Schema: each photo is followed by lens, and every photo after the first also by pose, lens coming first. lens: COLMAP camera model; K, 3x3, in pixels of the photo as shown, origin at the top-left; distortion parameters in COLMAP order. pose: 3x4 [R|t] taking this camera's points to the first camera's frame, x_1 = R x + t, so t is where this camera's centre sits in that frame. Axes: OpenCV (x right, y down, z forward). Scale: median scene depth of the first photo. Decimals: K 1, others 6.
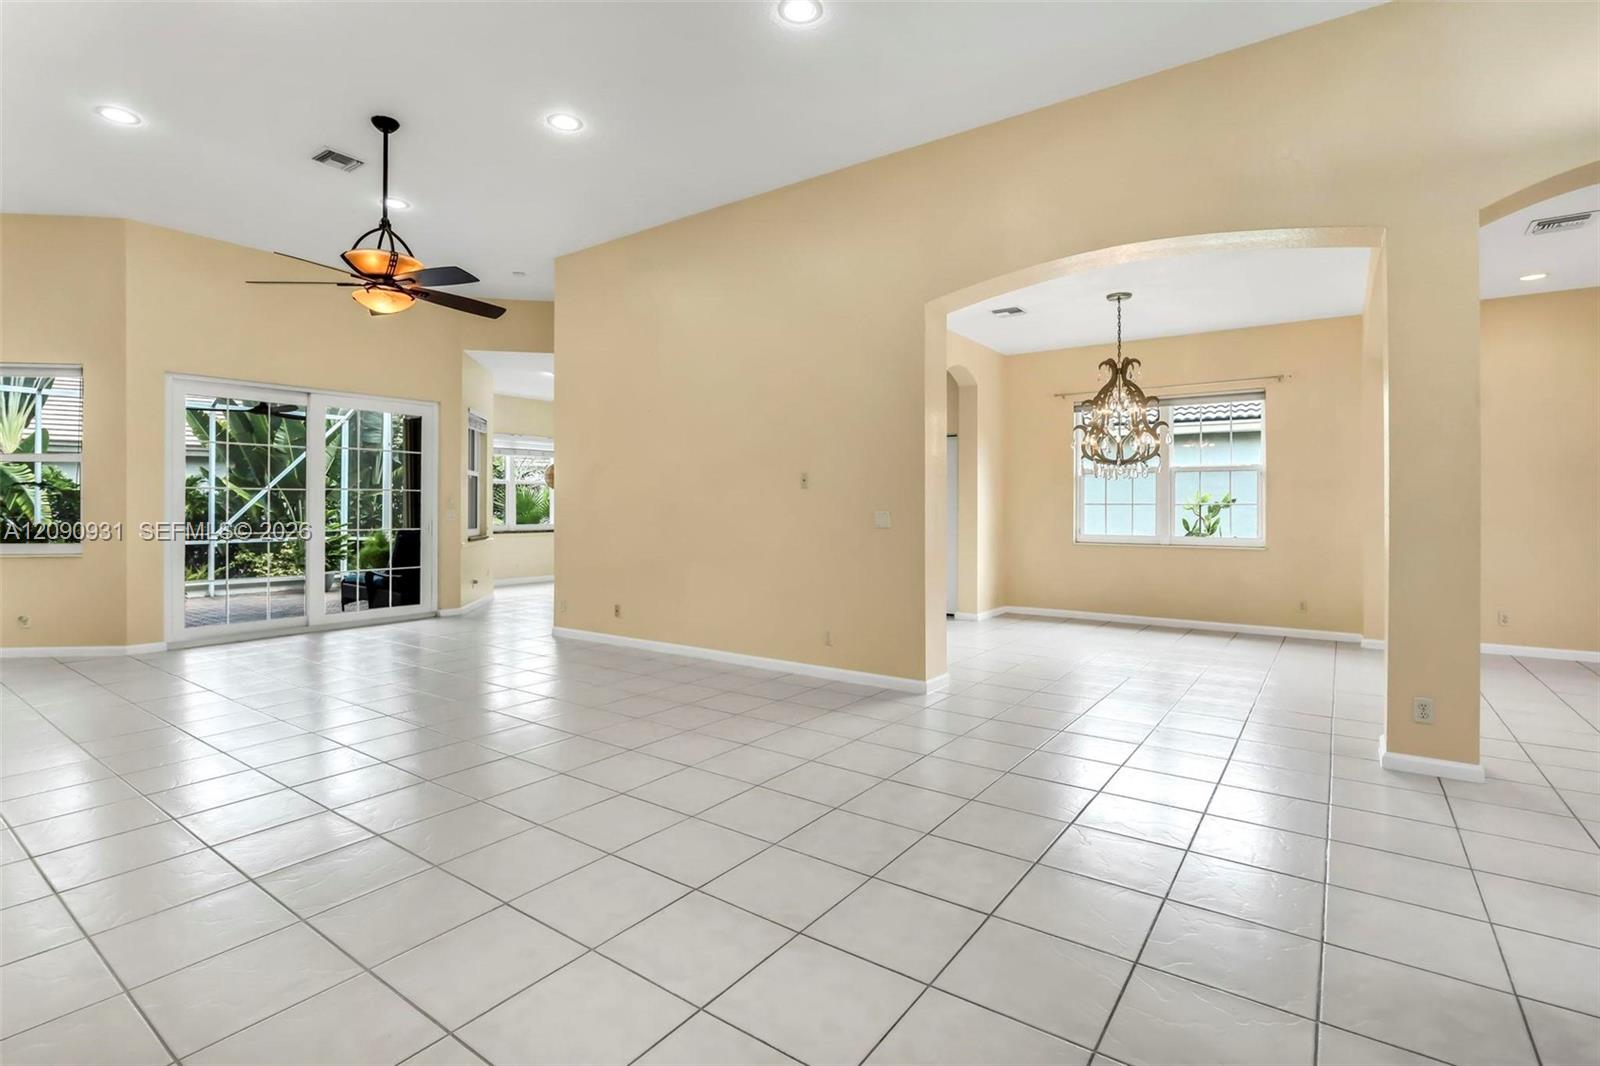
lens RADIAL K [[747.0, 0, 796.7], [0, 747.0, 534.6], [0, 0, 1]] dist [-0.019660, 0.003537]
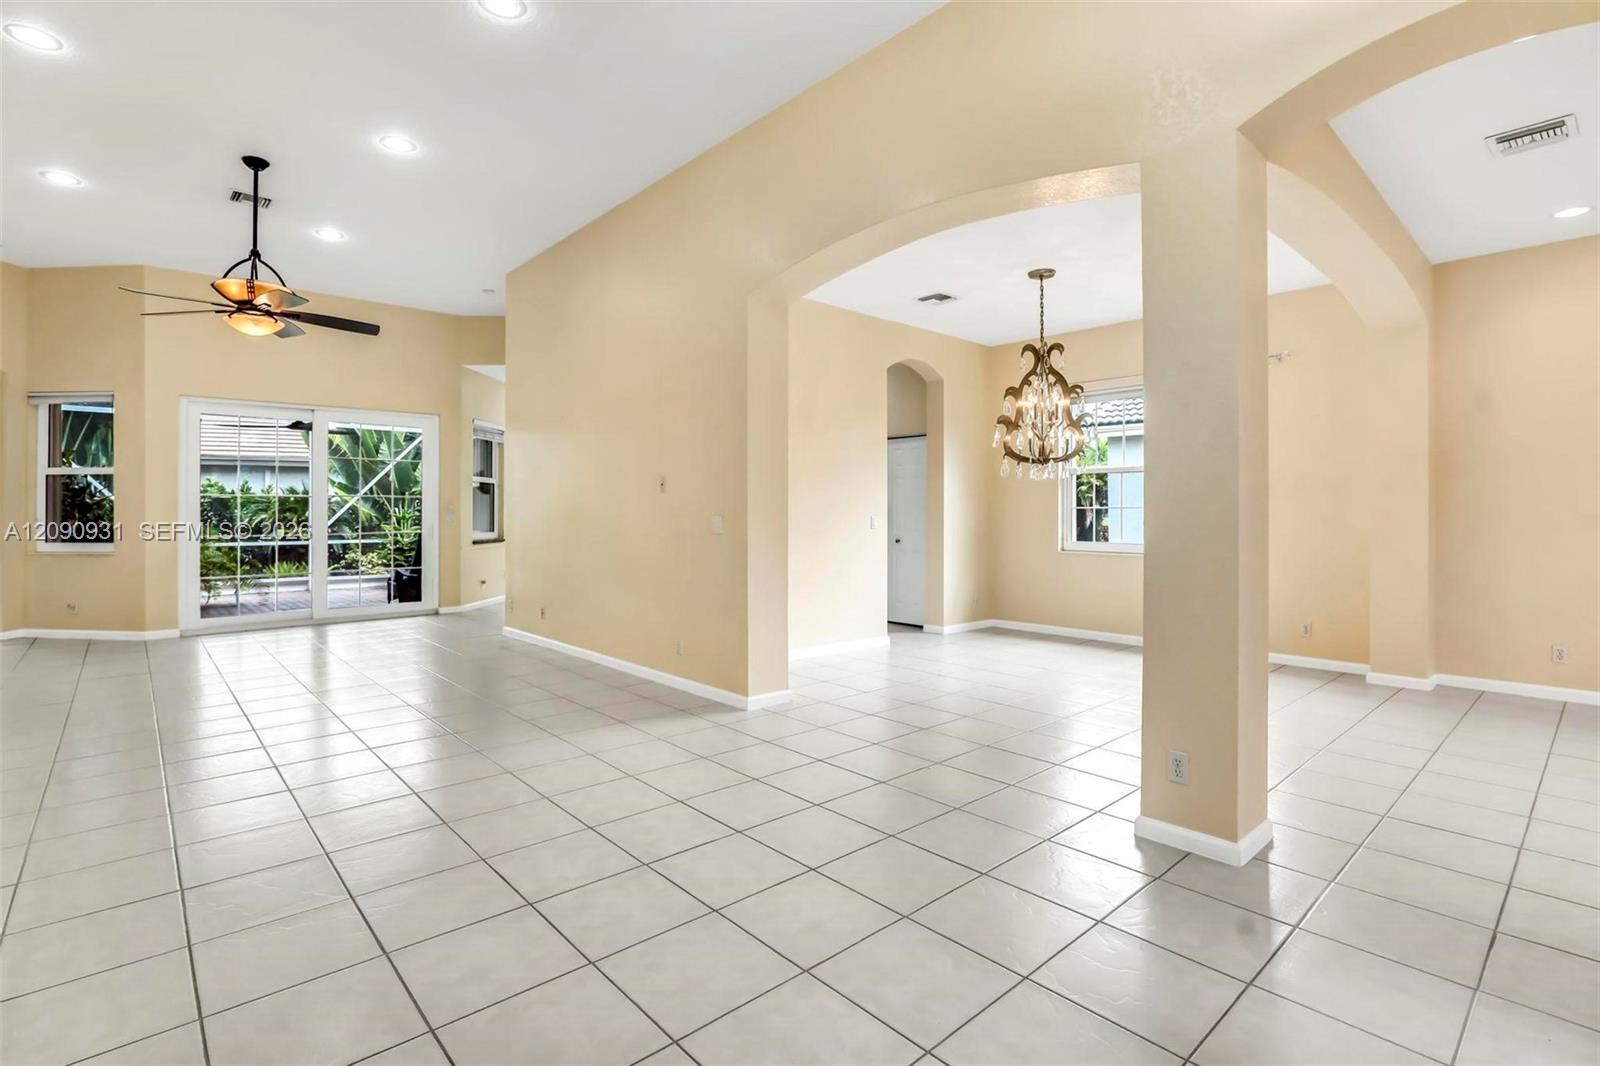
lens RADIAL K [[747.0, 0, 800.1], [0, 747.0, 534.4], [0, 0, 1]] dist [-0.019660, 0.003537]
pose [[0.978236, 0.004968, -0.207435, 0.333707], [-0.006159, 0.999968, -0.005099, -0.002893], [0.207403, 0.006266, 0.978235, 0.072742]]
